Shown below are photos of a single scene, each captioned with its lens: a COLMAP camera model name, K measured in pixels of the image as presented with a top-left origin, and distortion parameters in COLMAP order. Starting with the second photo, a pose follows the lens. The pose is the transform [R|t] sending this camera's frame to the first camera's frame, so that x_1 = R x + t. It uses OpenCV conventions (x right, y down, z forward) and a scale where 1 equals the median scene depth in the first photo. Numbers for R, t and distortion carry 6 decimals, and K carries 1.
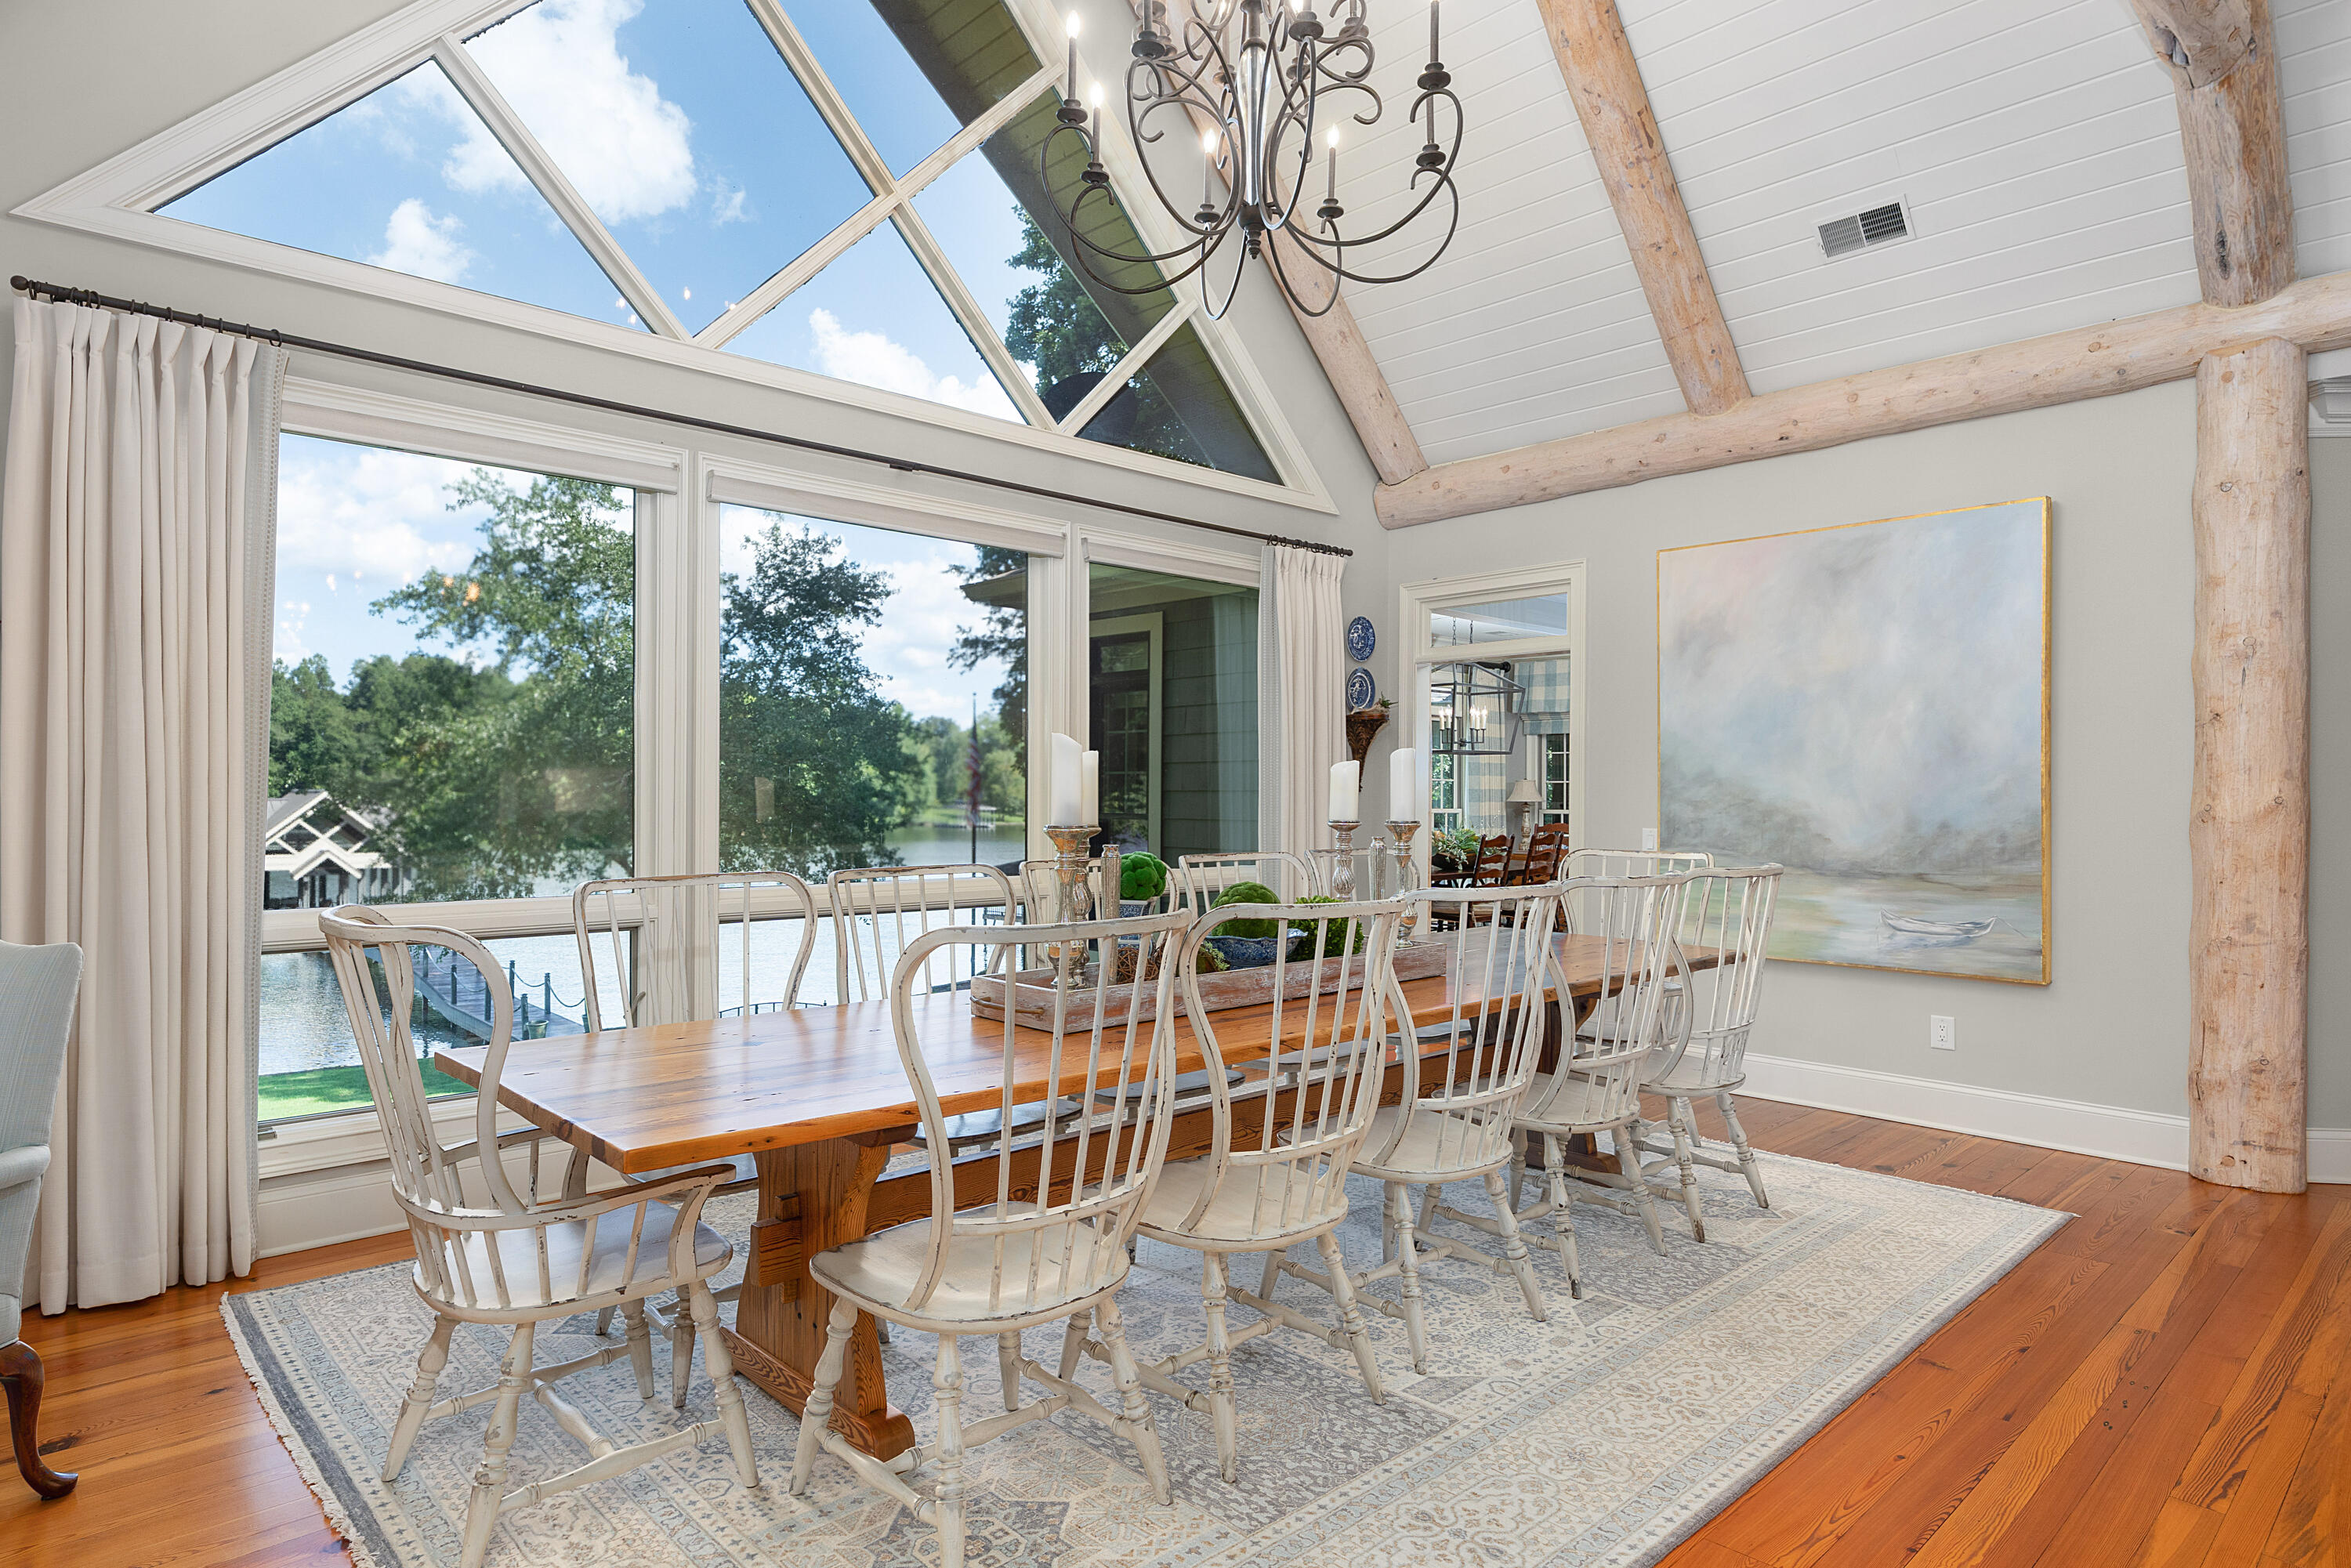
lens RADIAL K [[1347.1, 0, 1166.8], [0, 1347.1, 794.7], [0, 0, 1]] dist [0.001528, -0.000942]
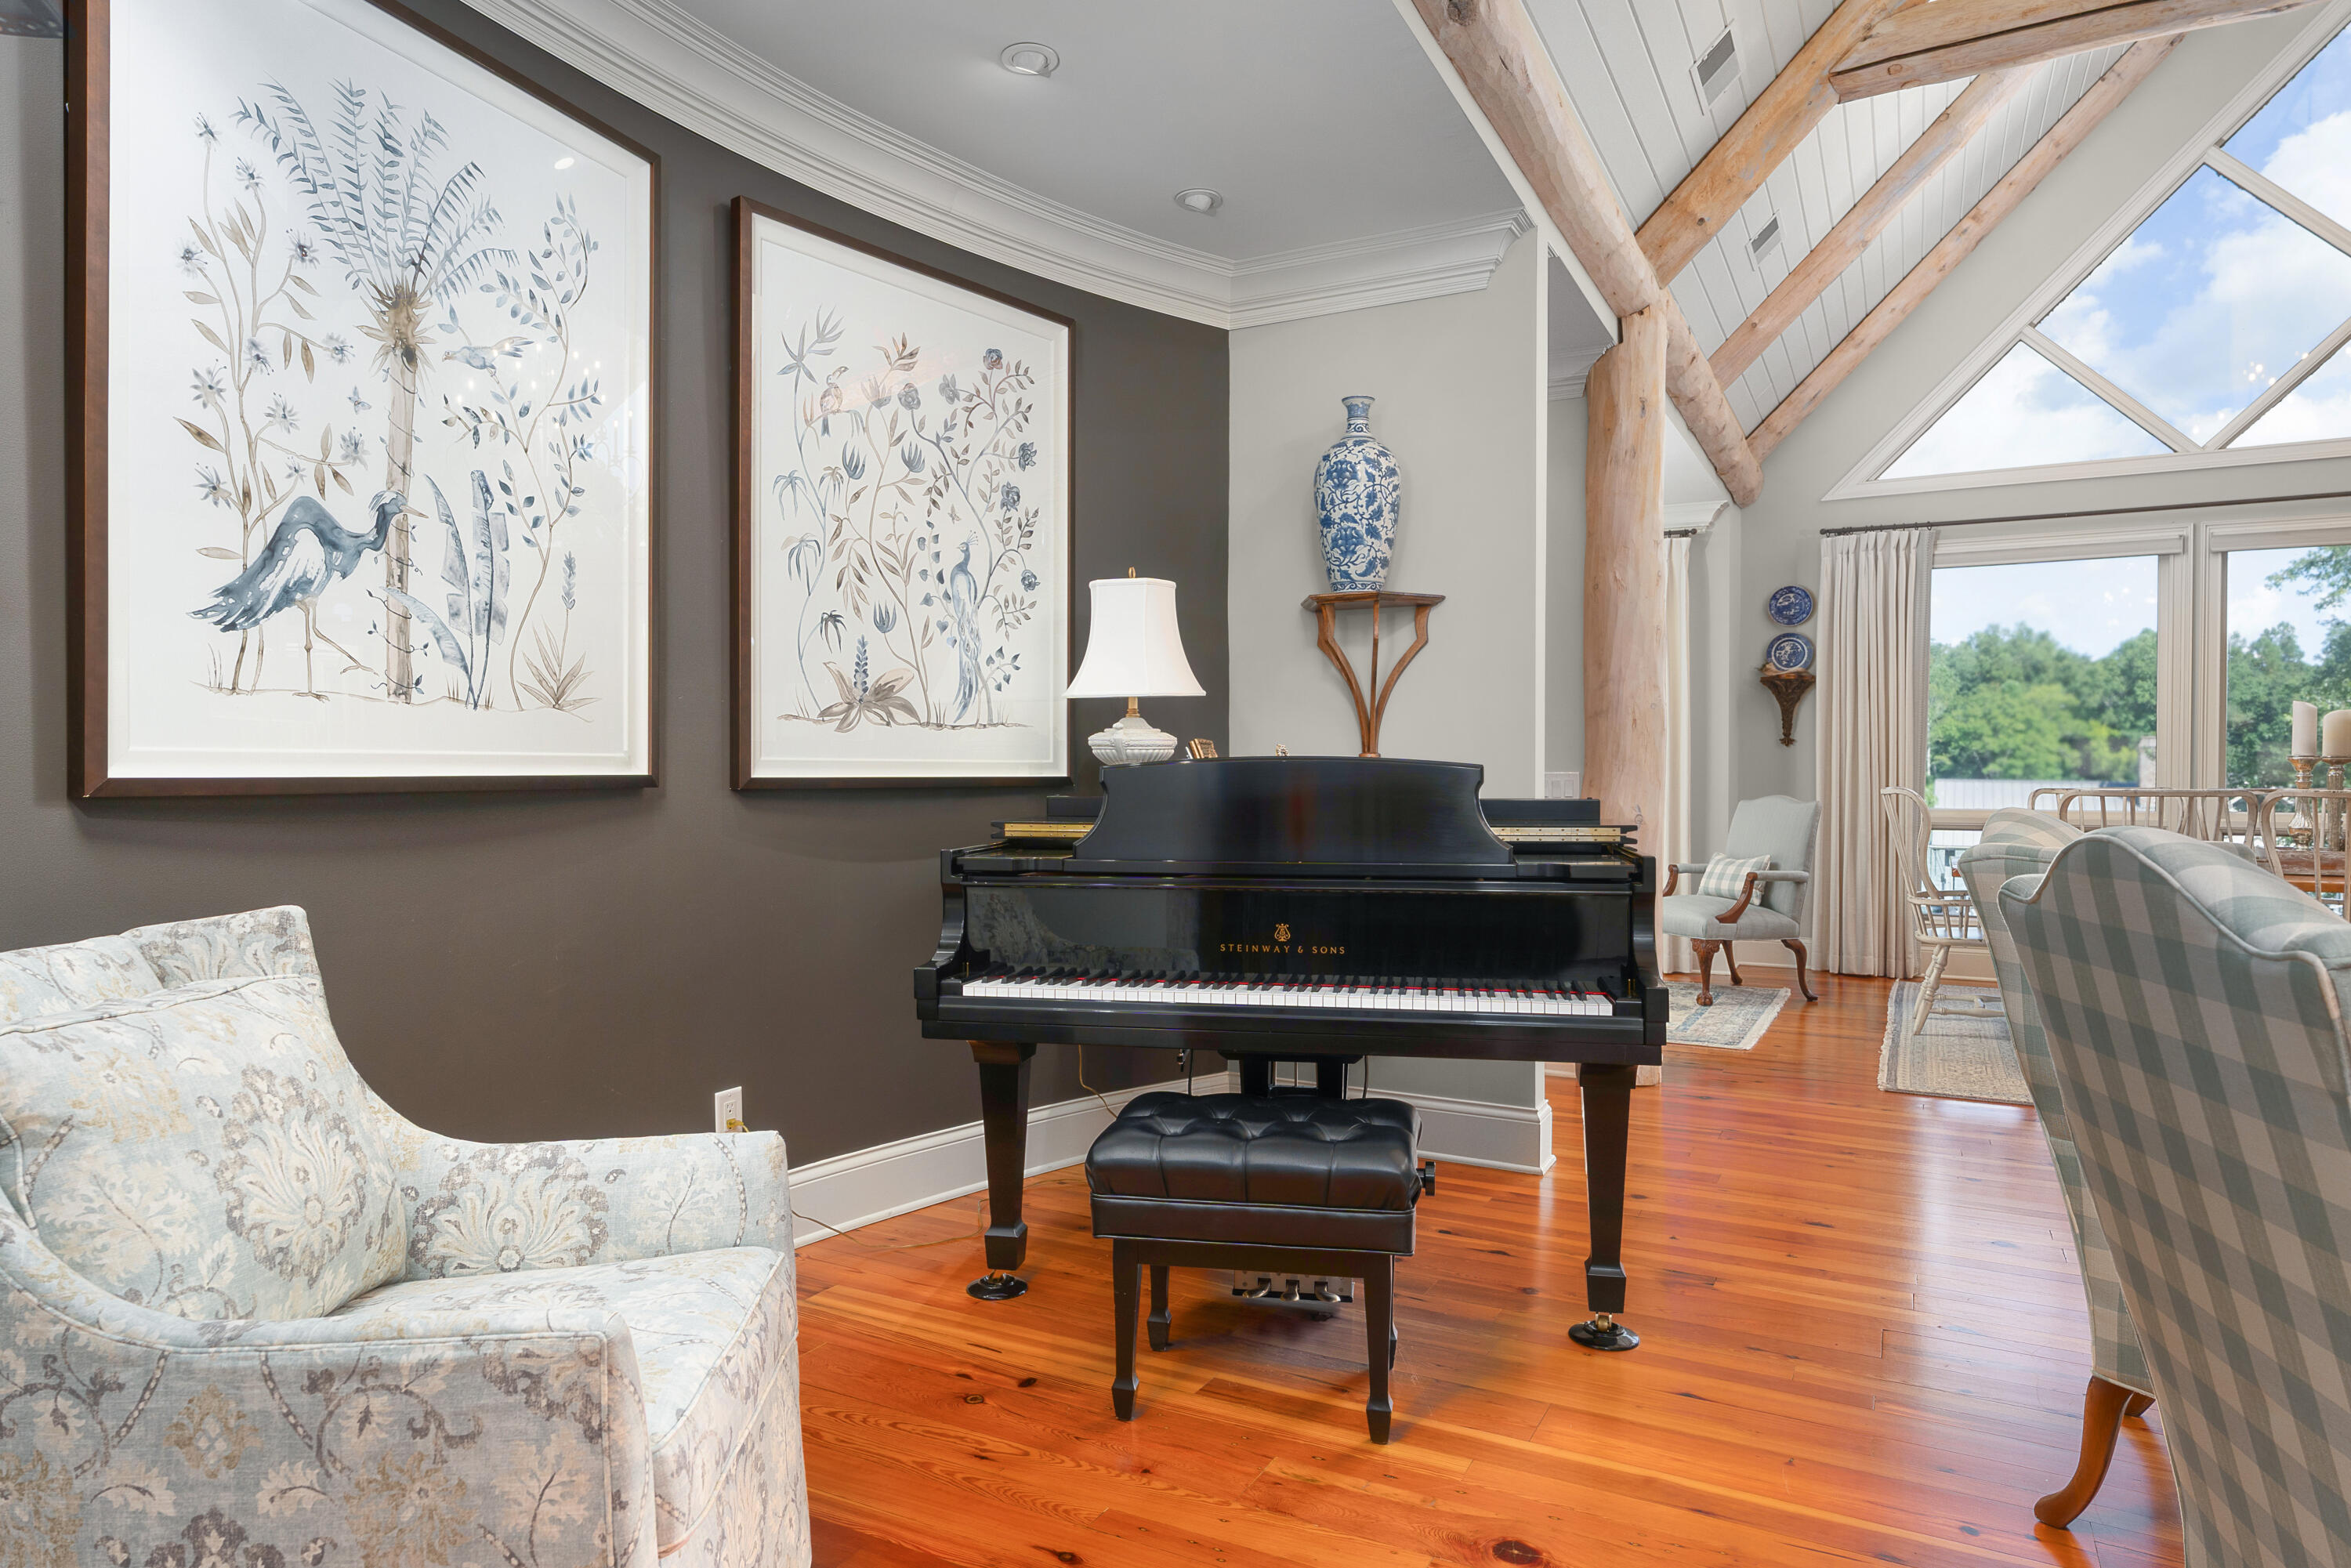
lens RADIAL K [[1401.6, 0, 1162.9], [0, 1401.6, 783.9], [0, 0, 1]] dist [0.003164, 0.001098]
pose [[0.328827, 0.006537, -0.944367, 0.990652], [-0.004416, 0.999976, 0.005384, 0.049463], [0.944380, 0.002400, 0.328848, -0.815070]]
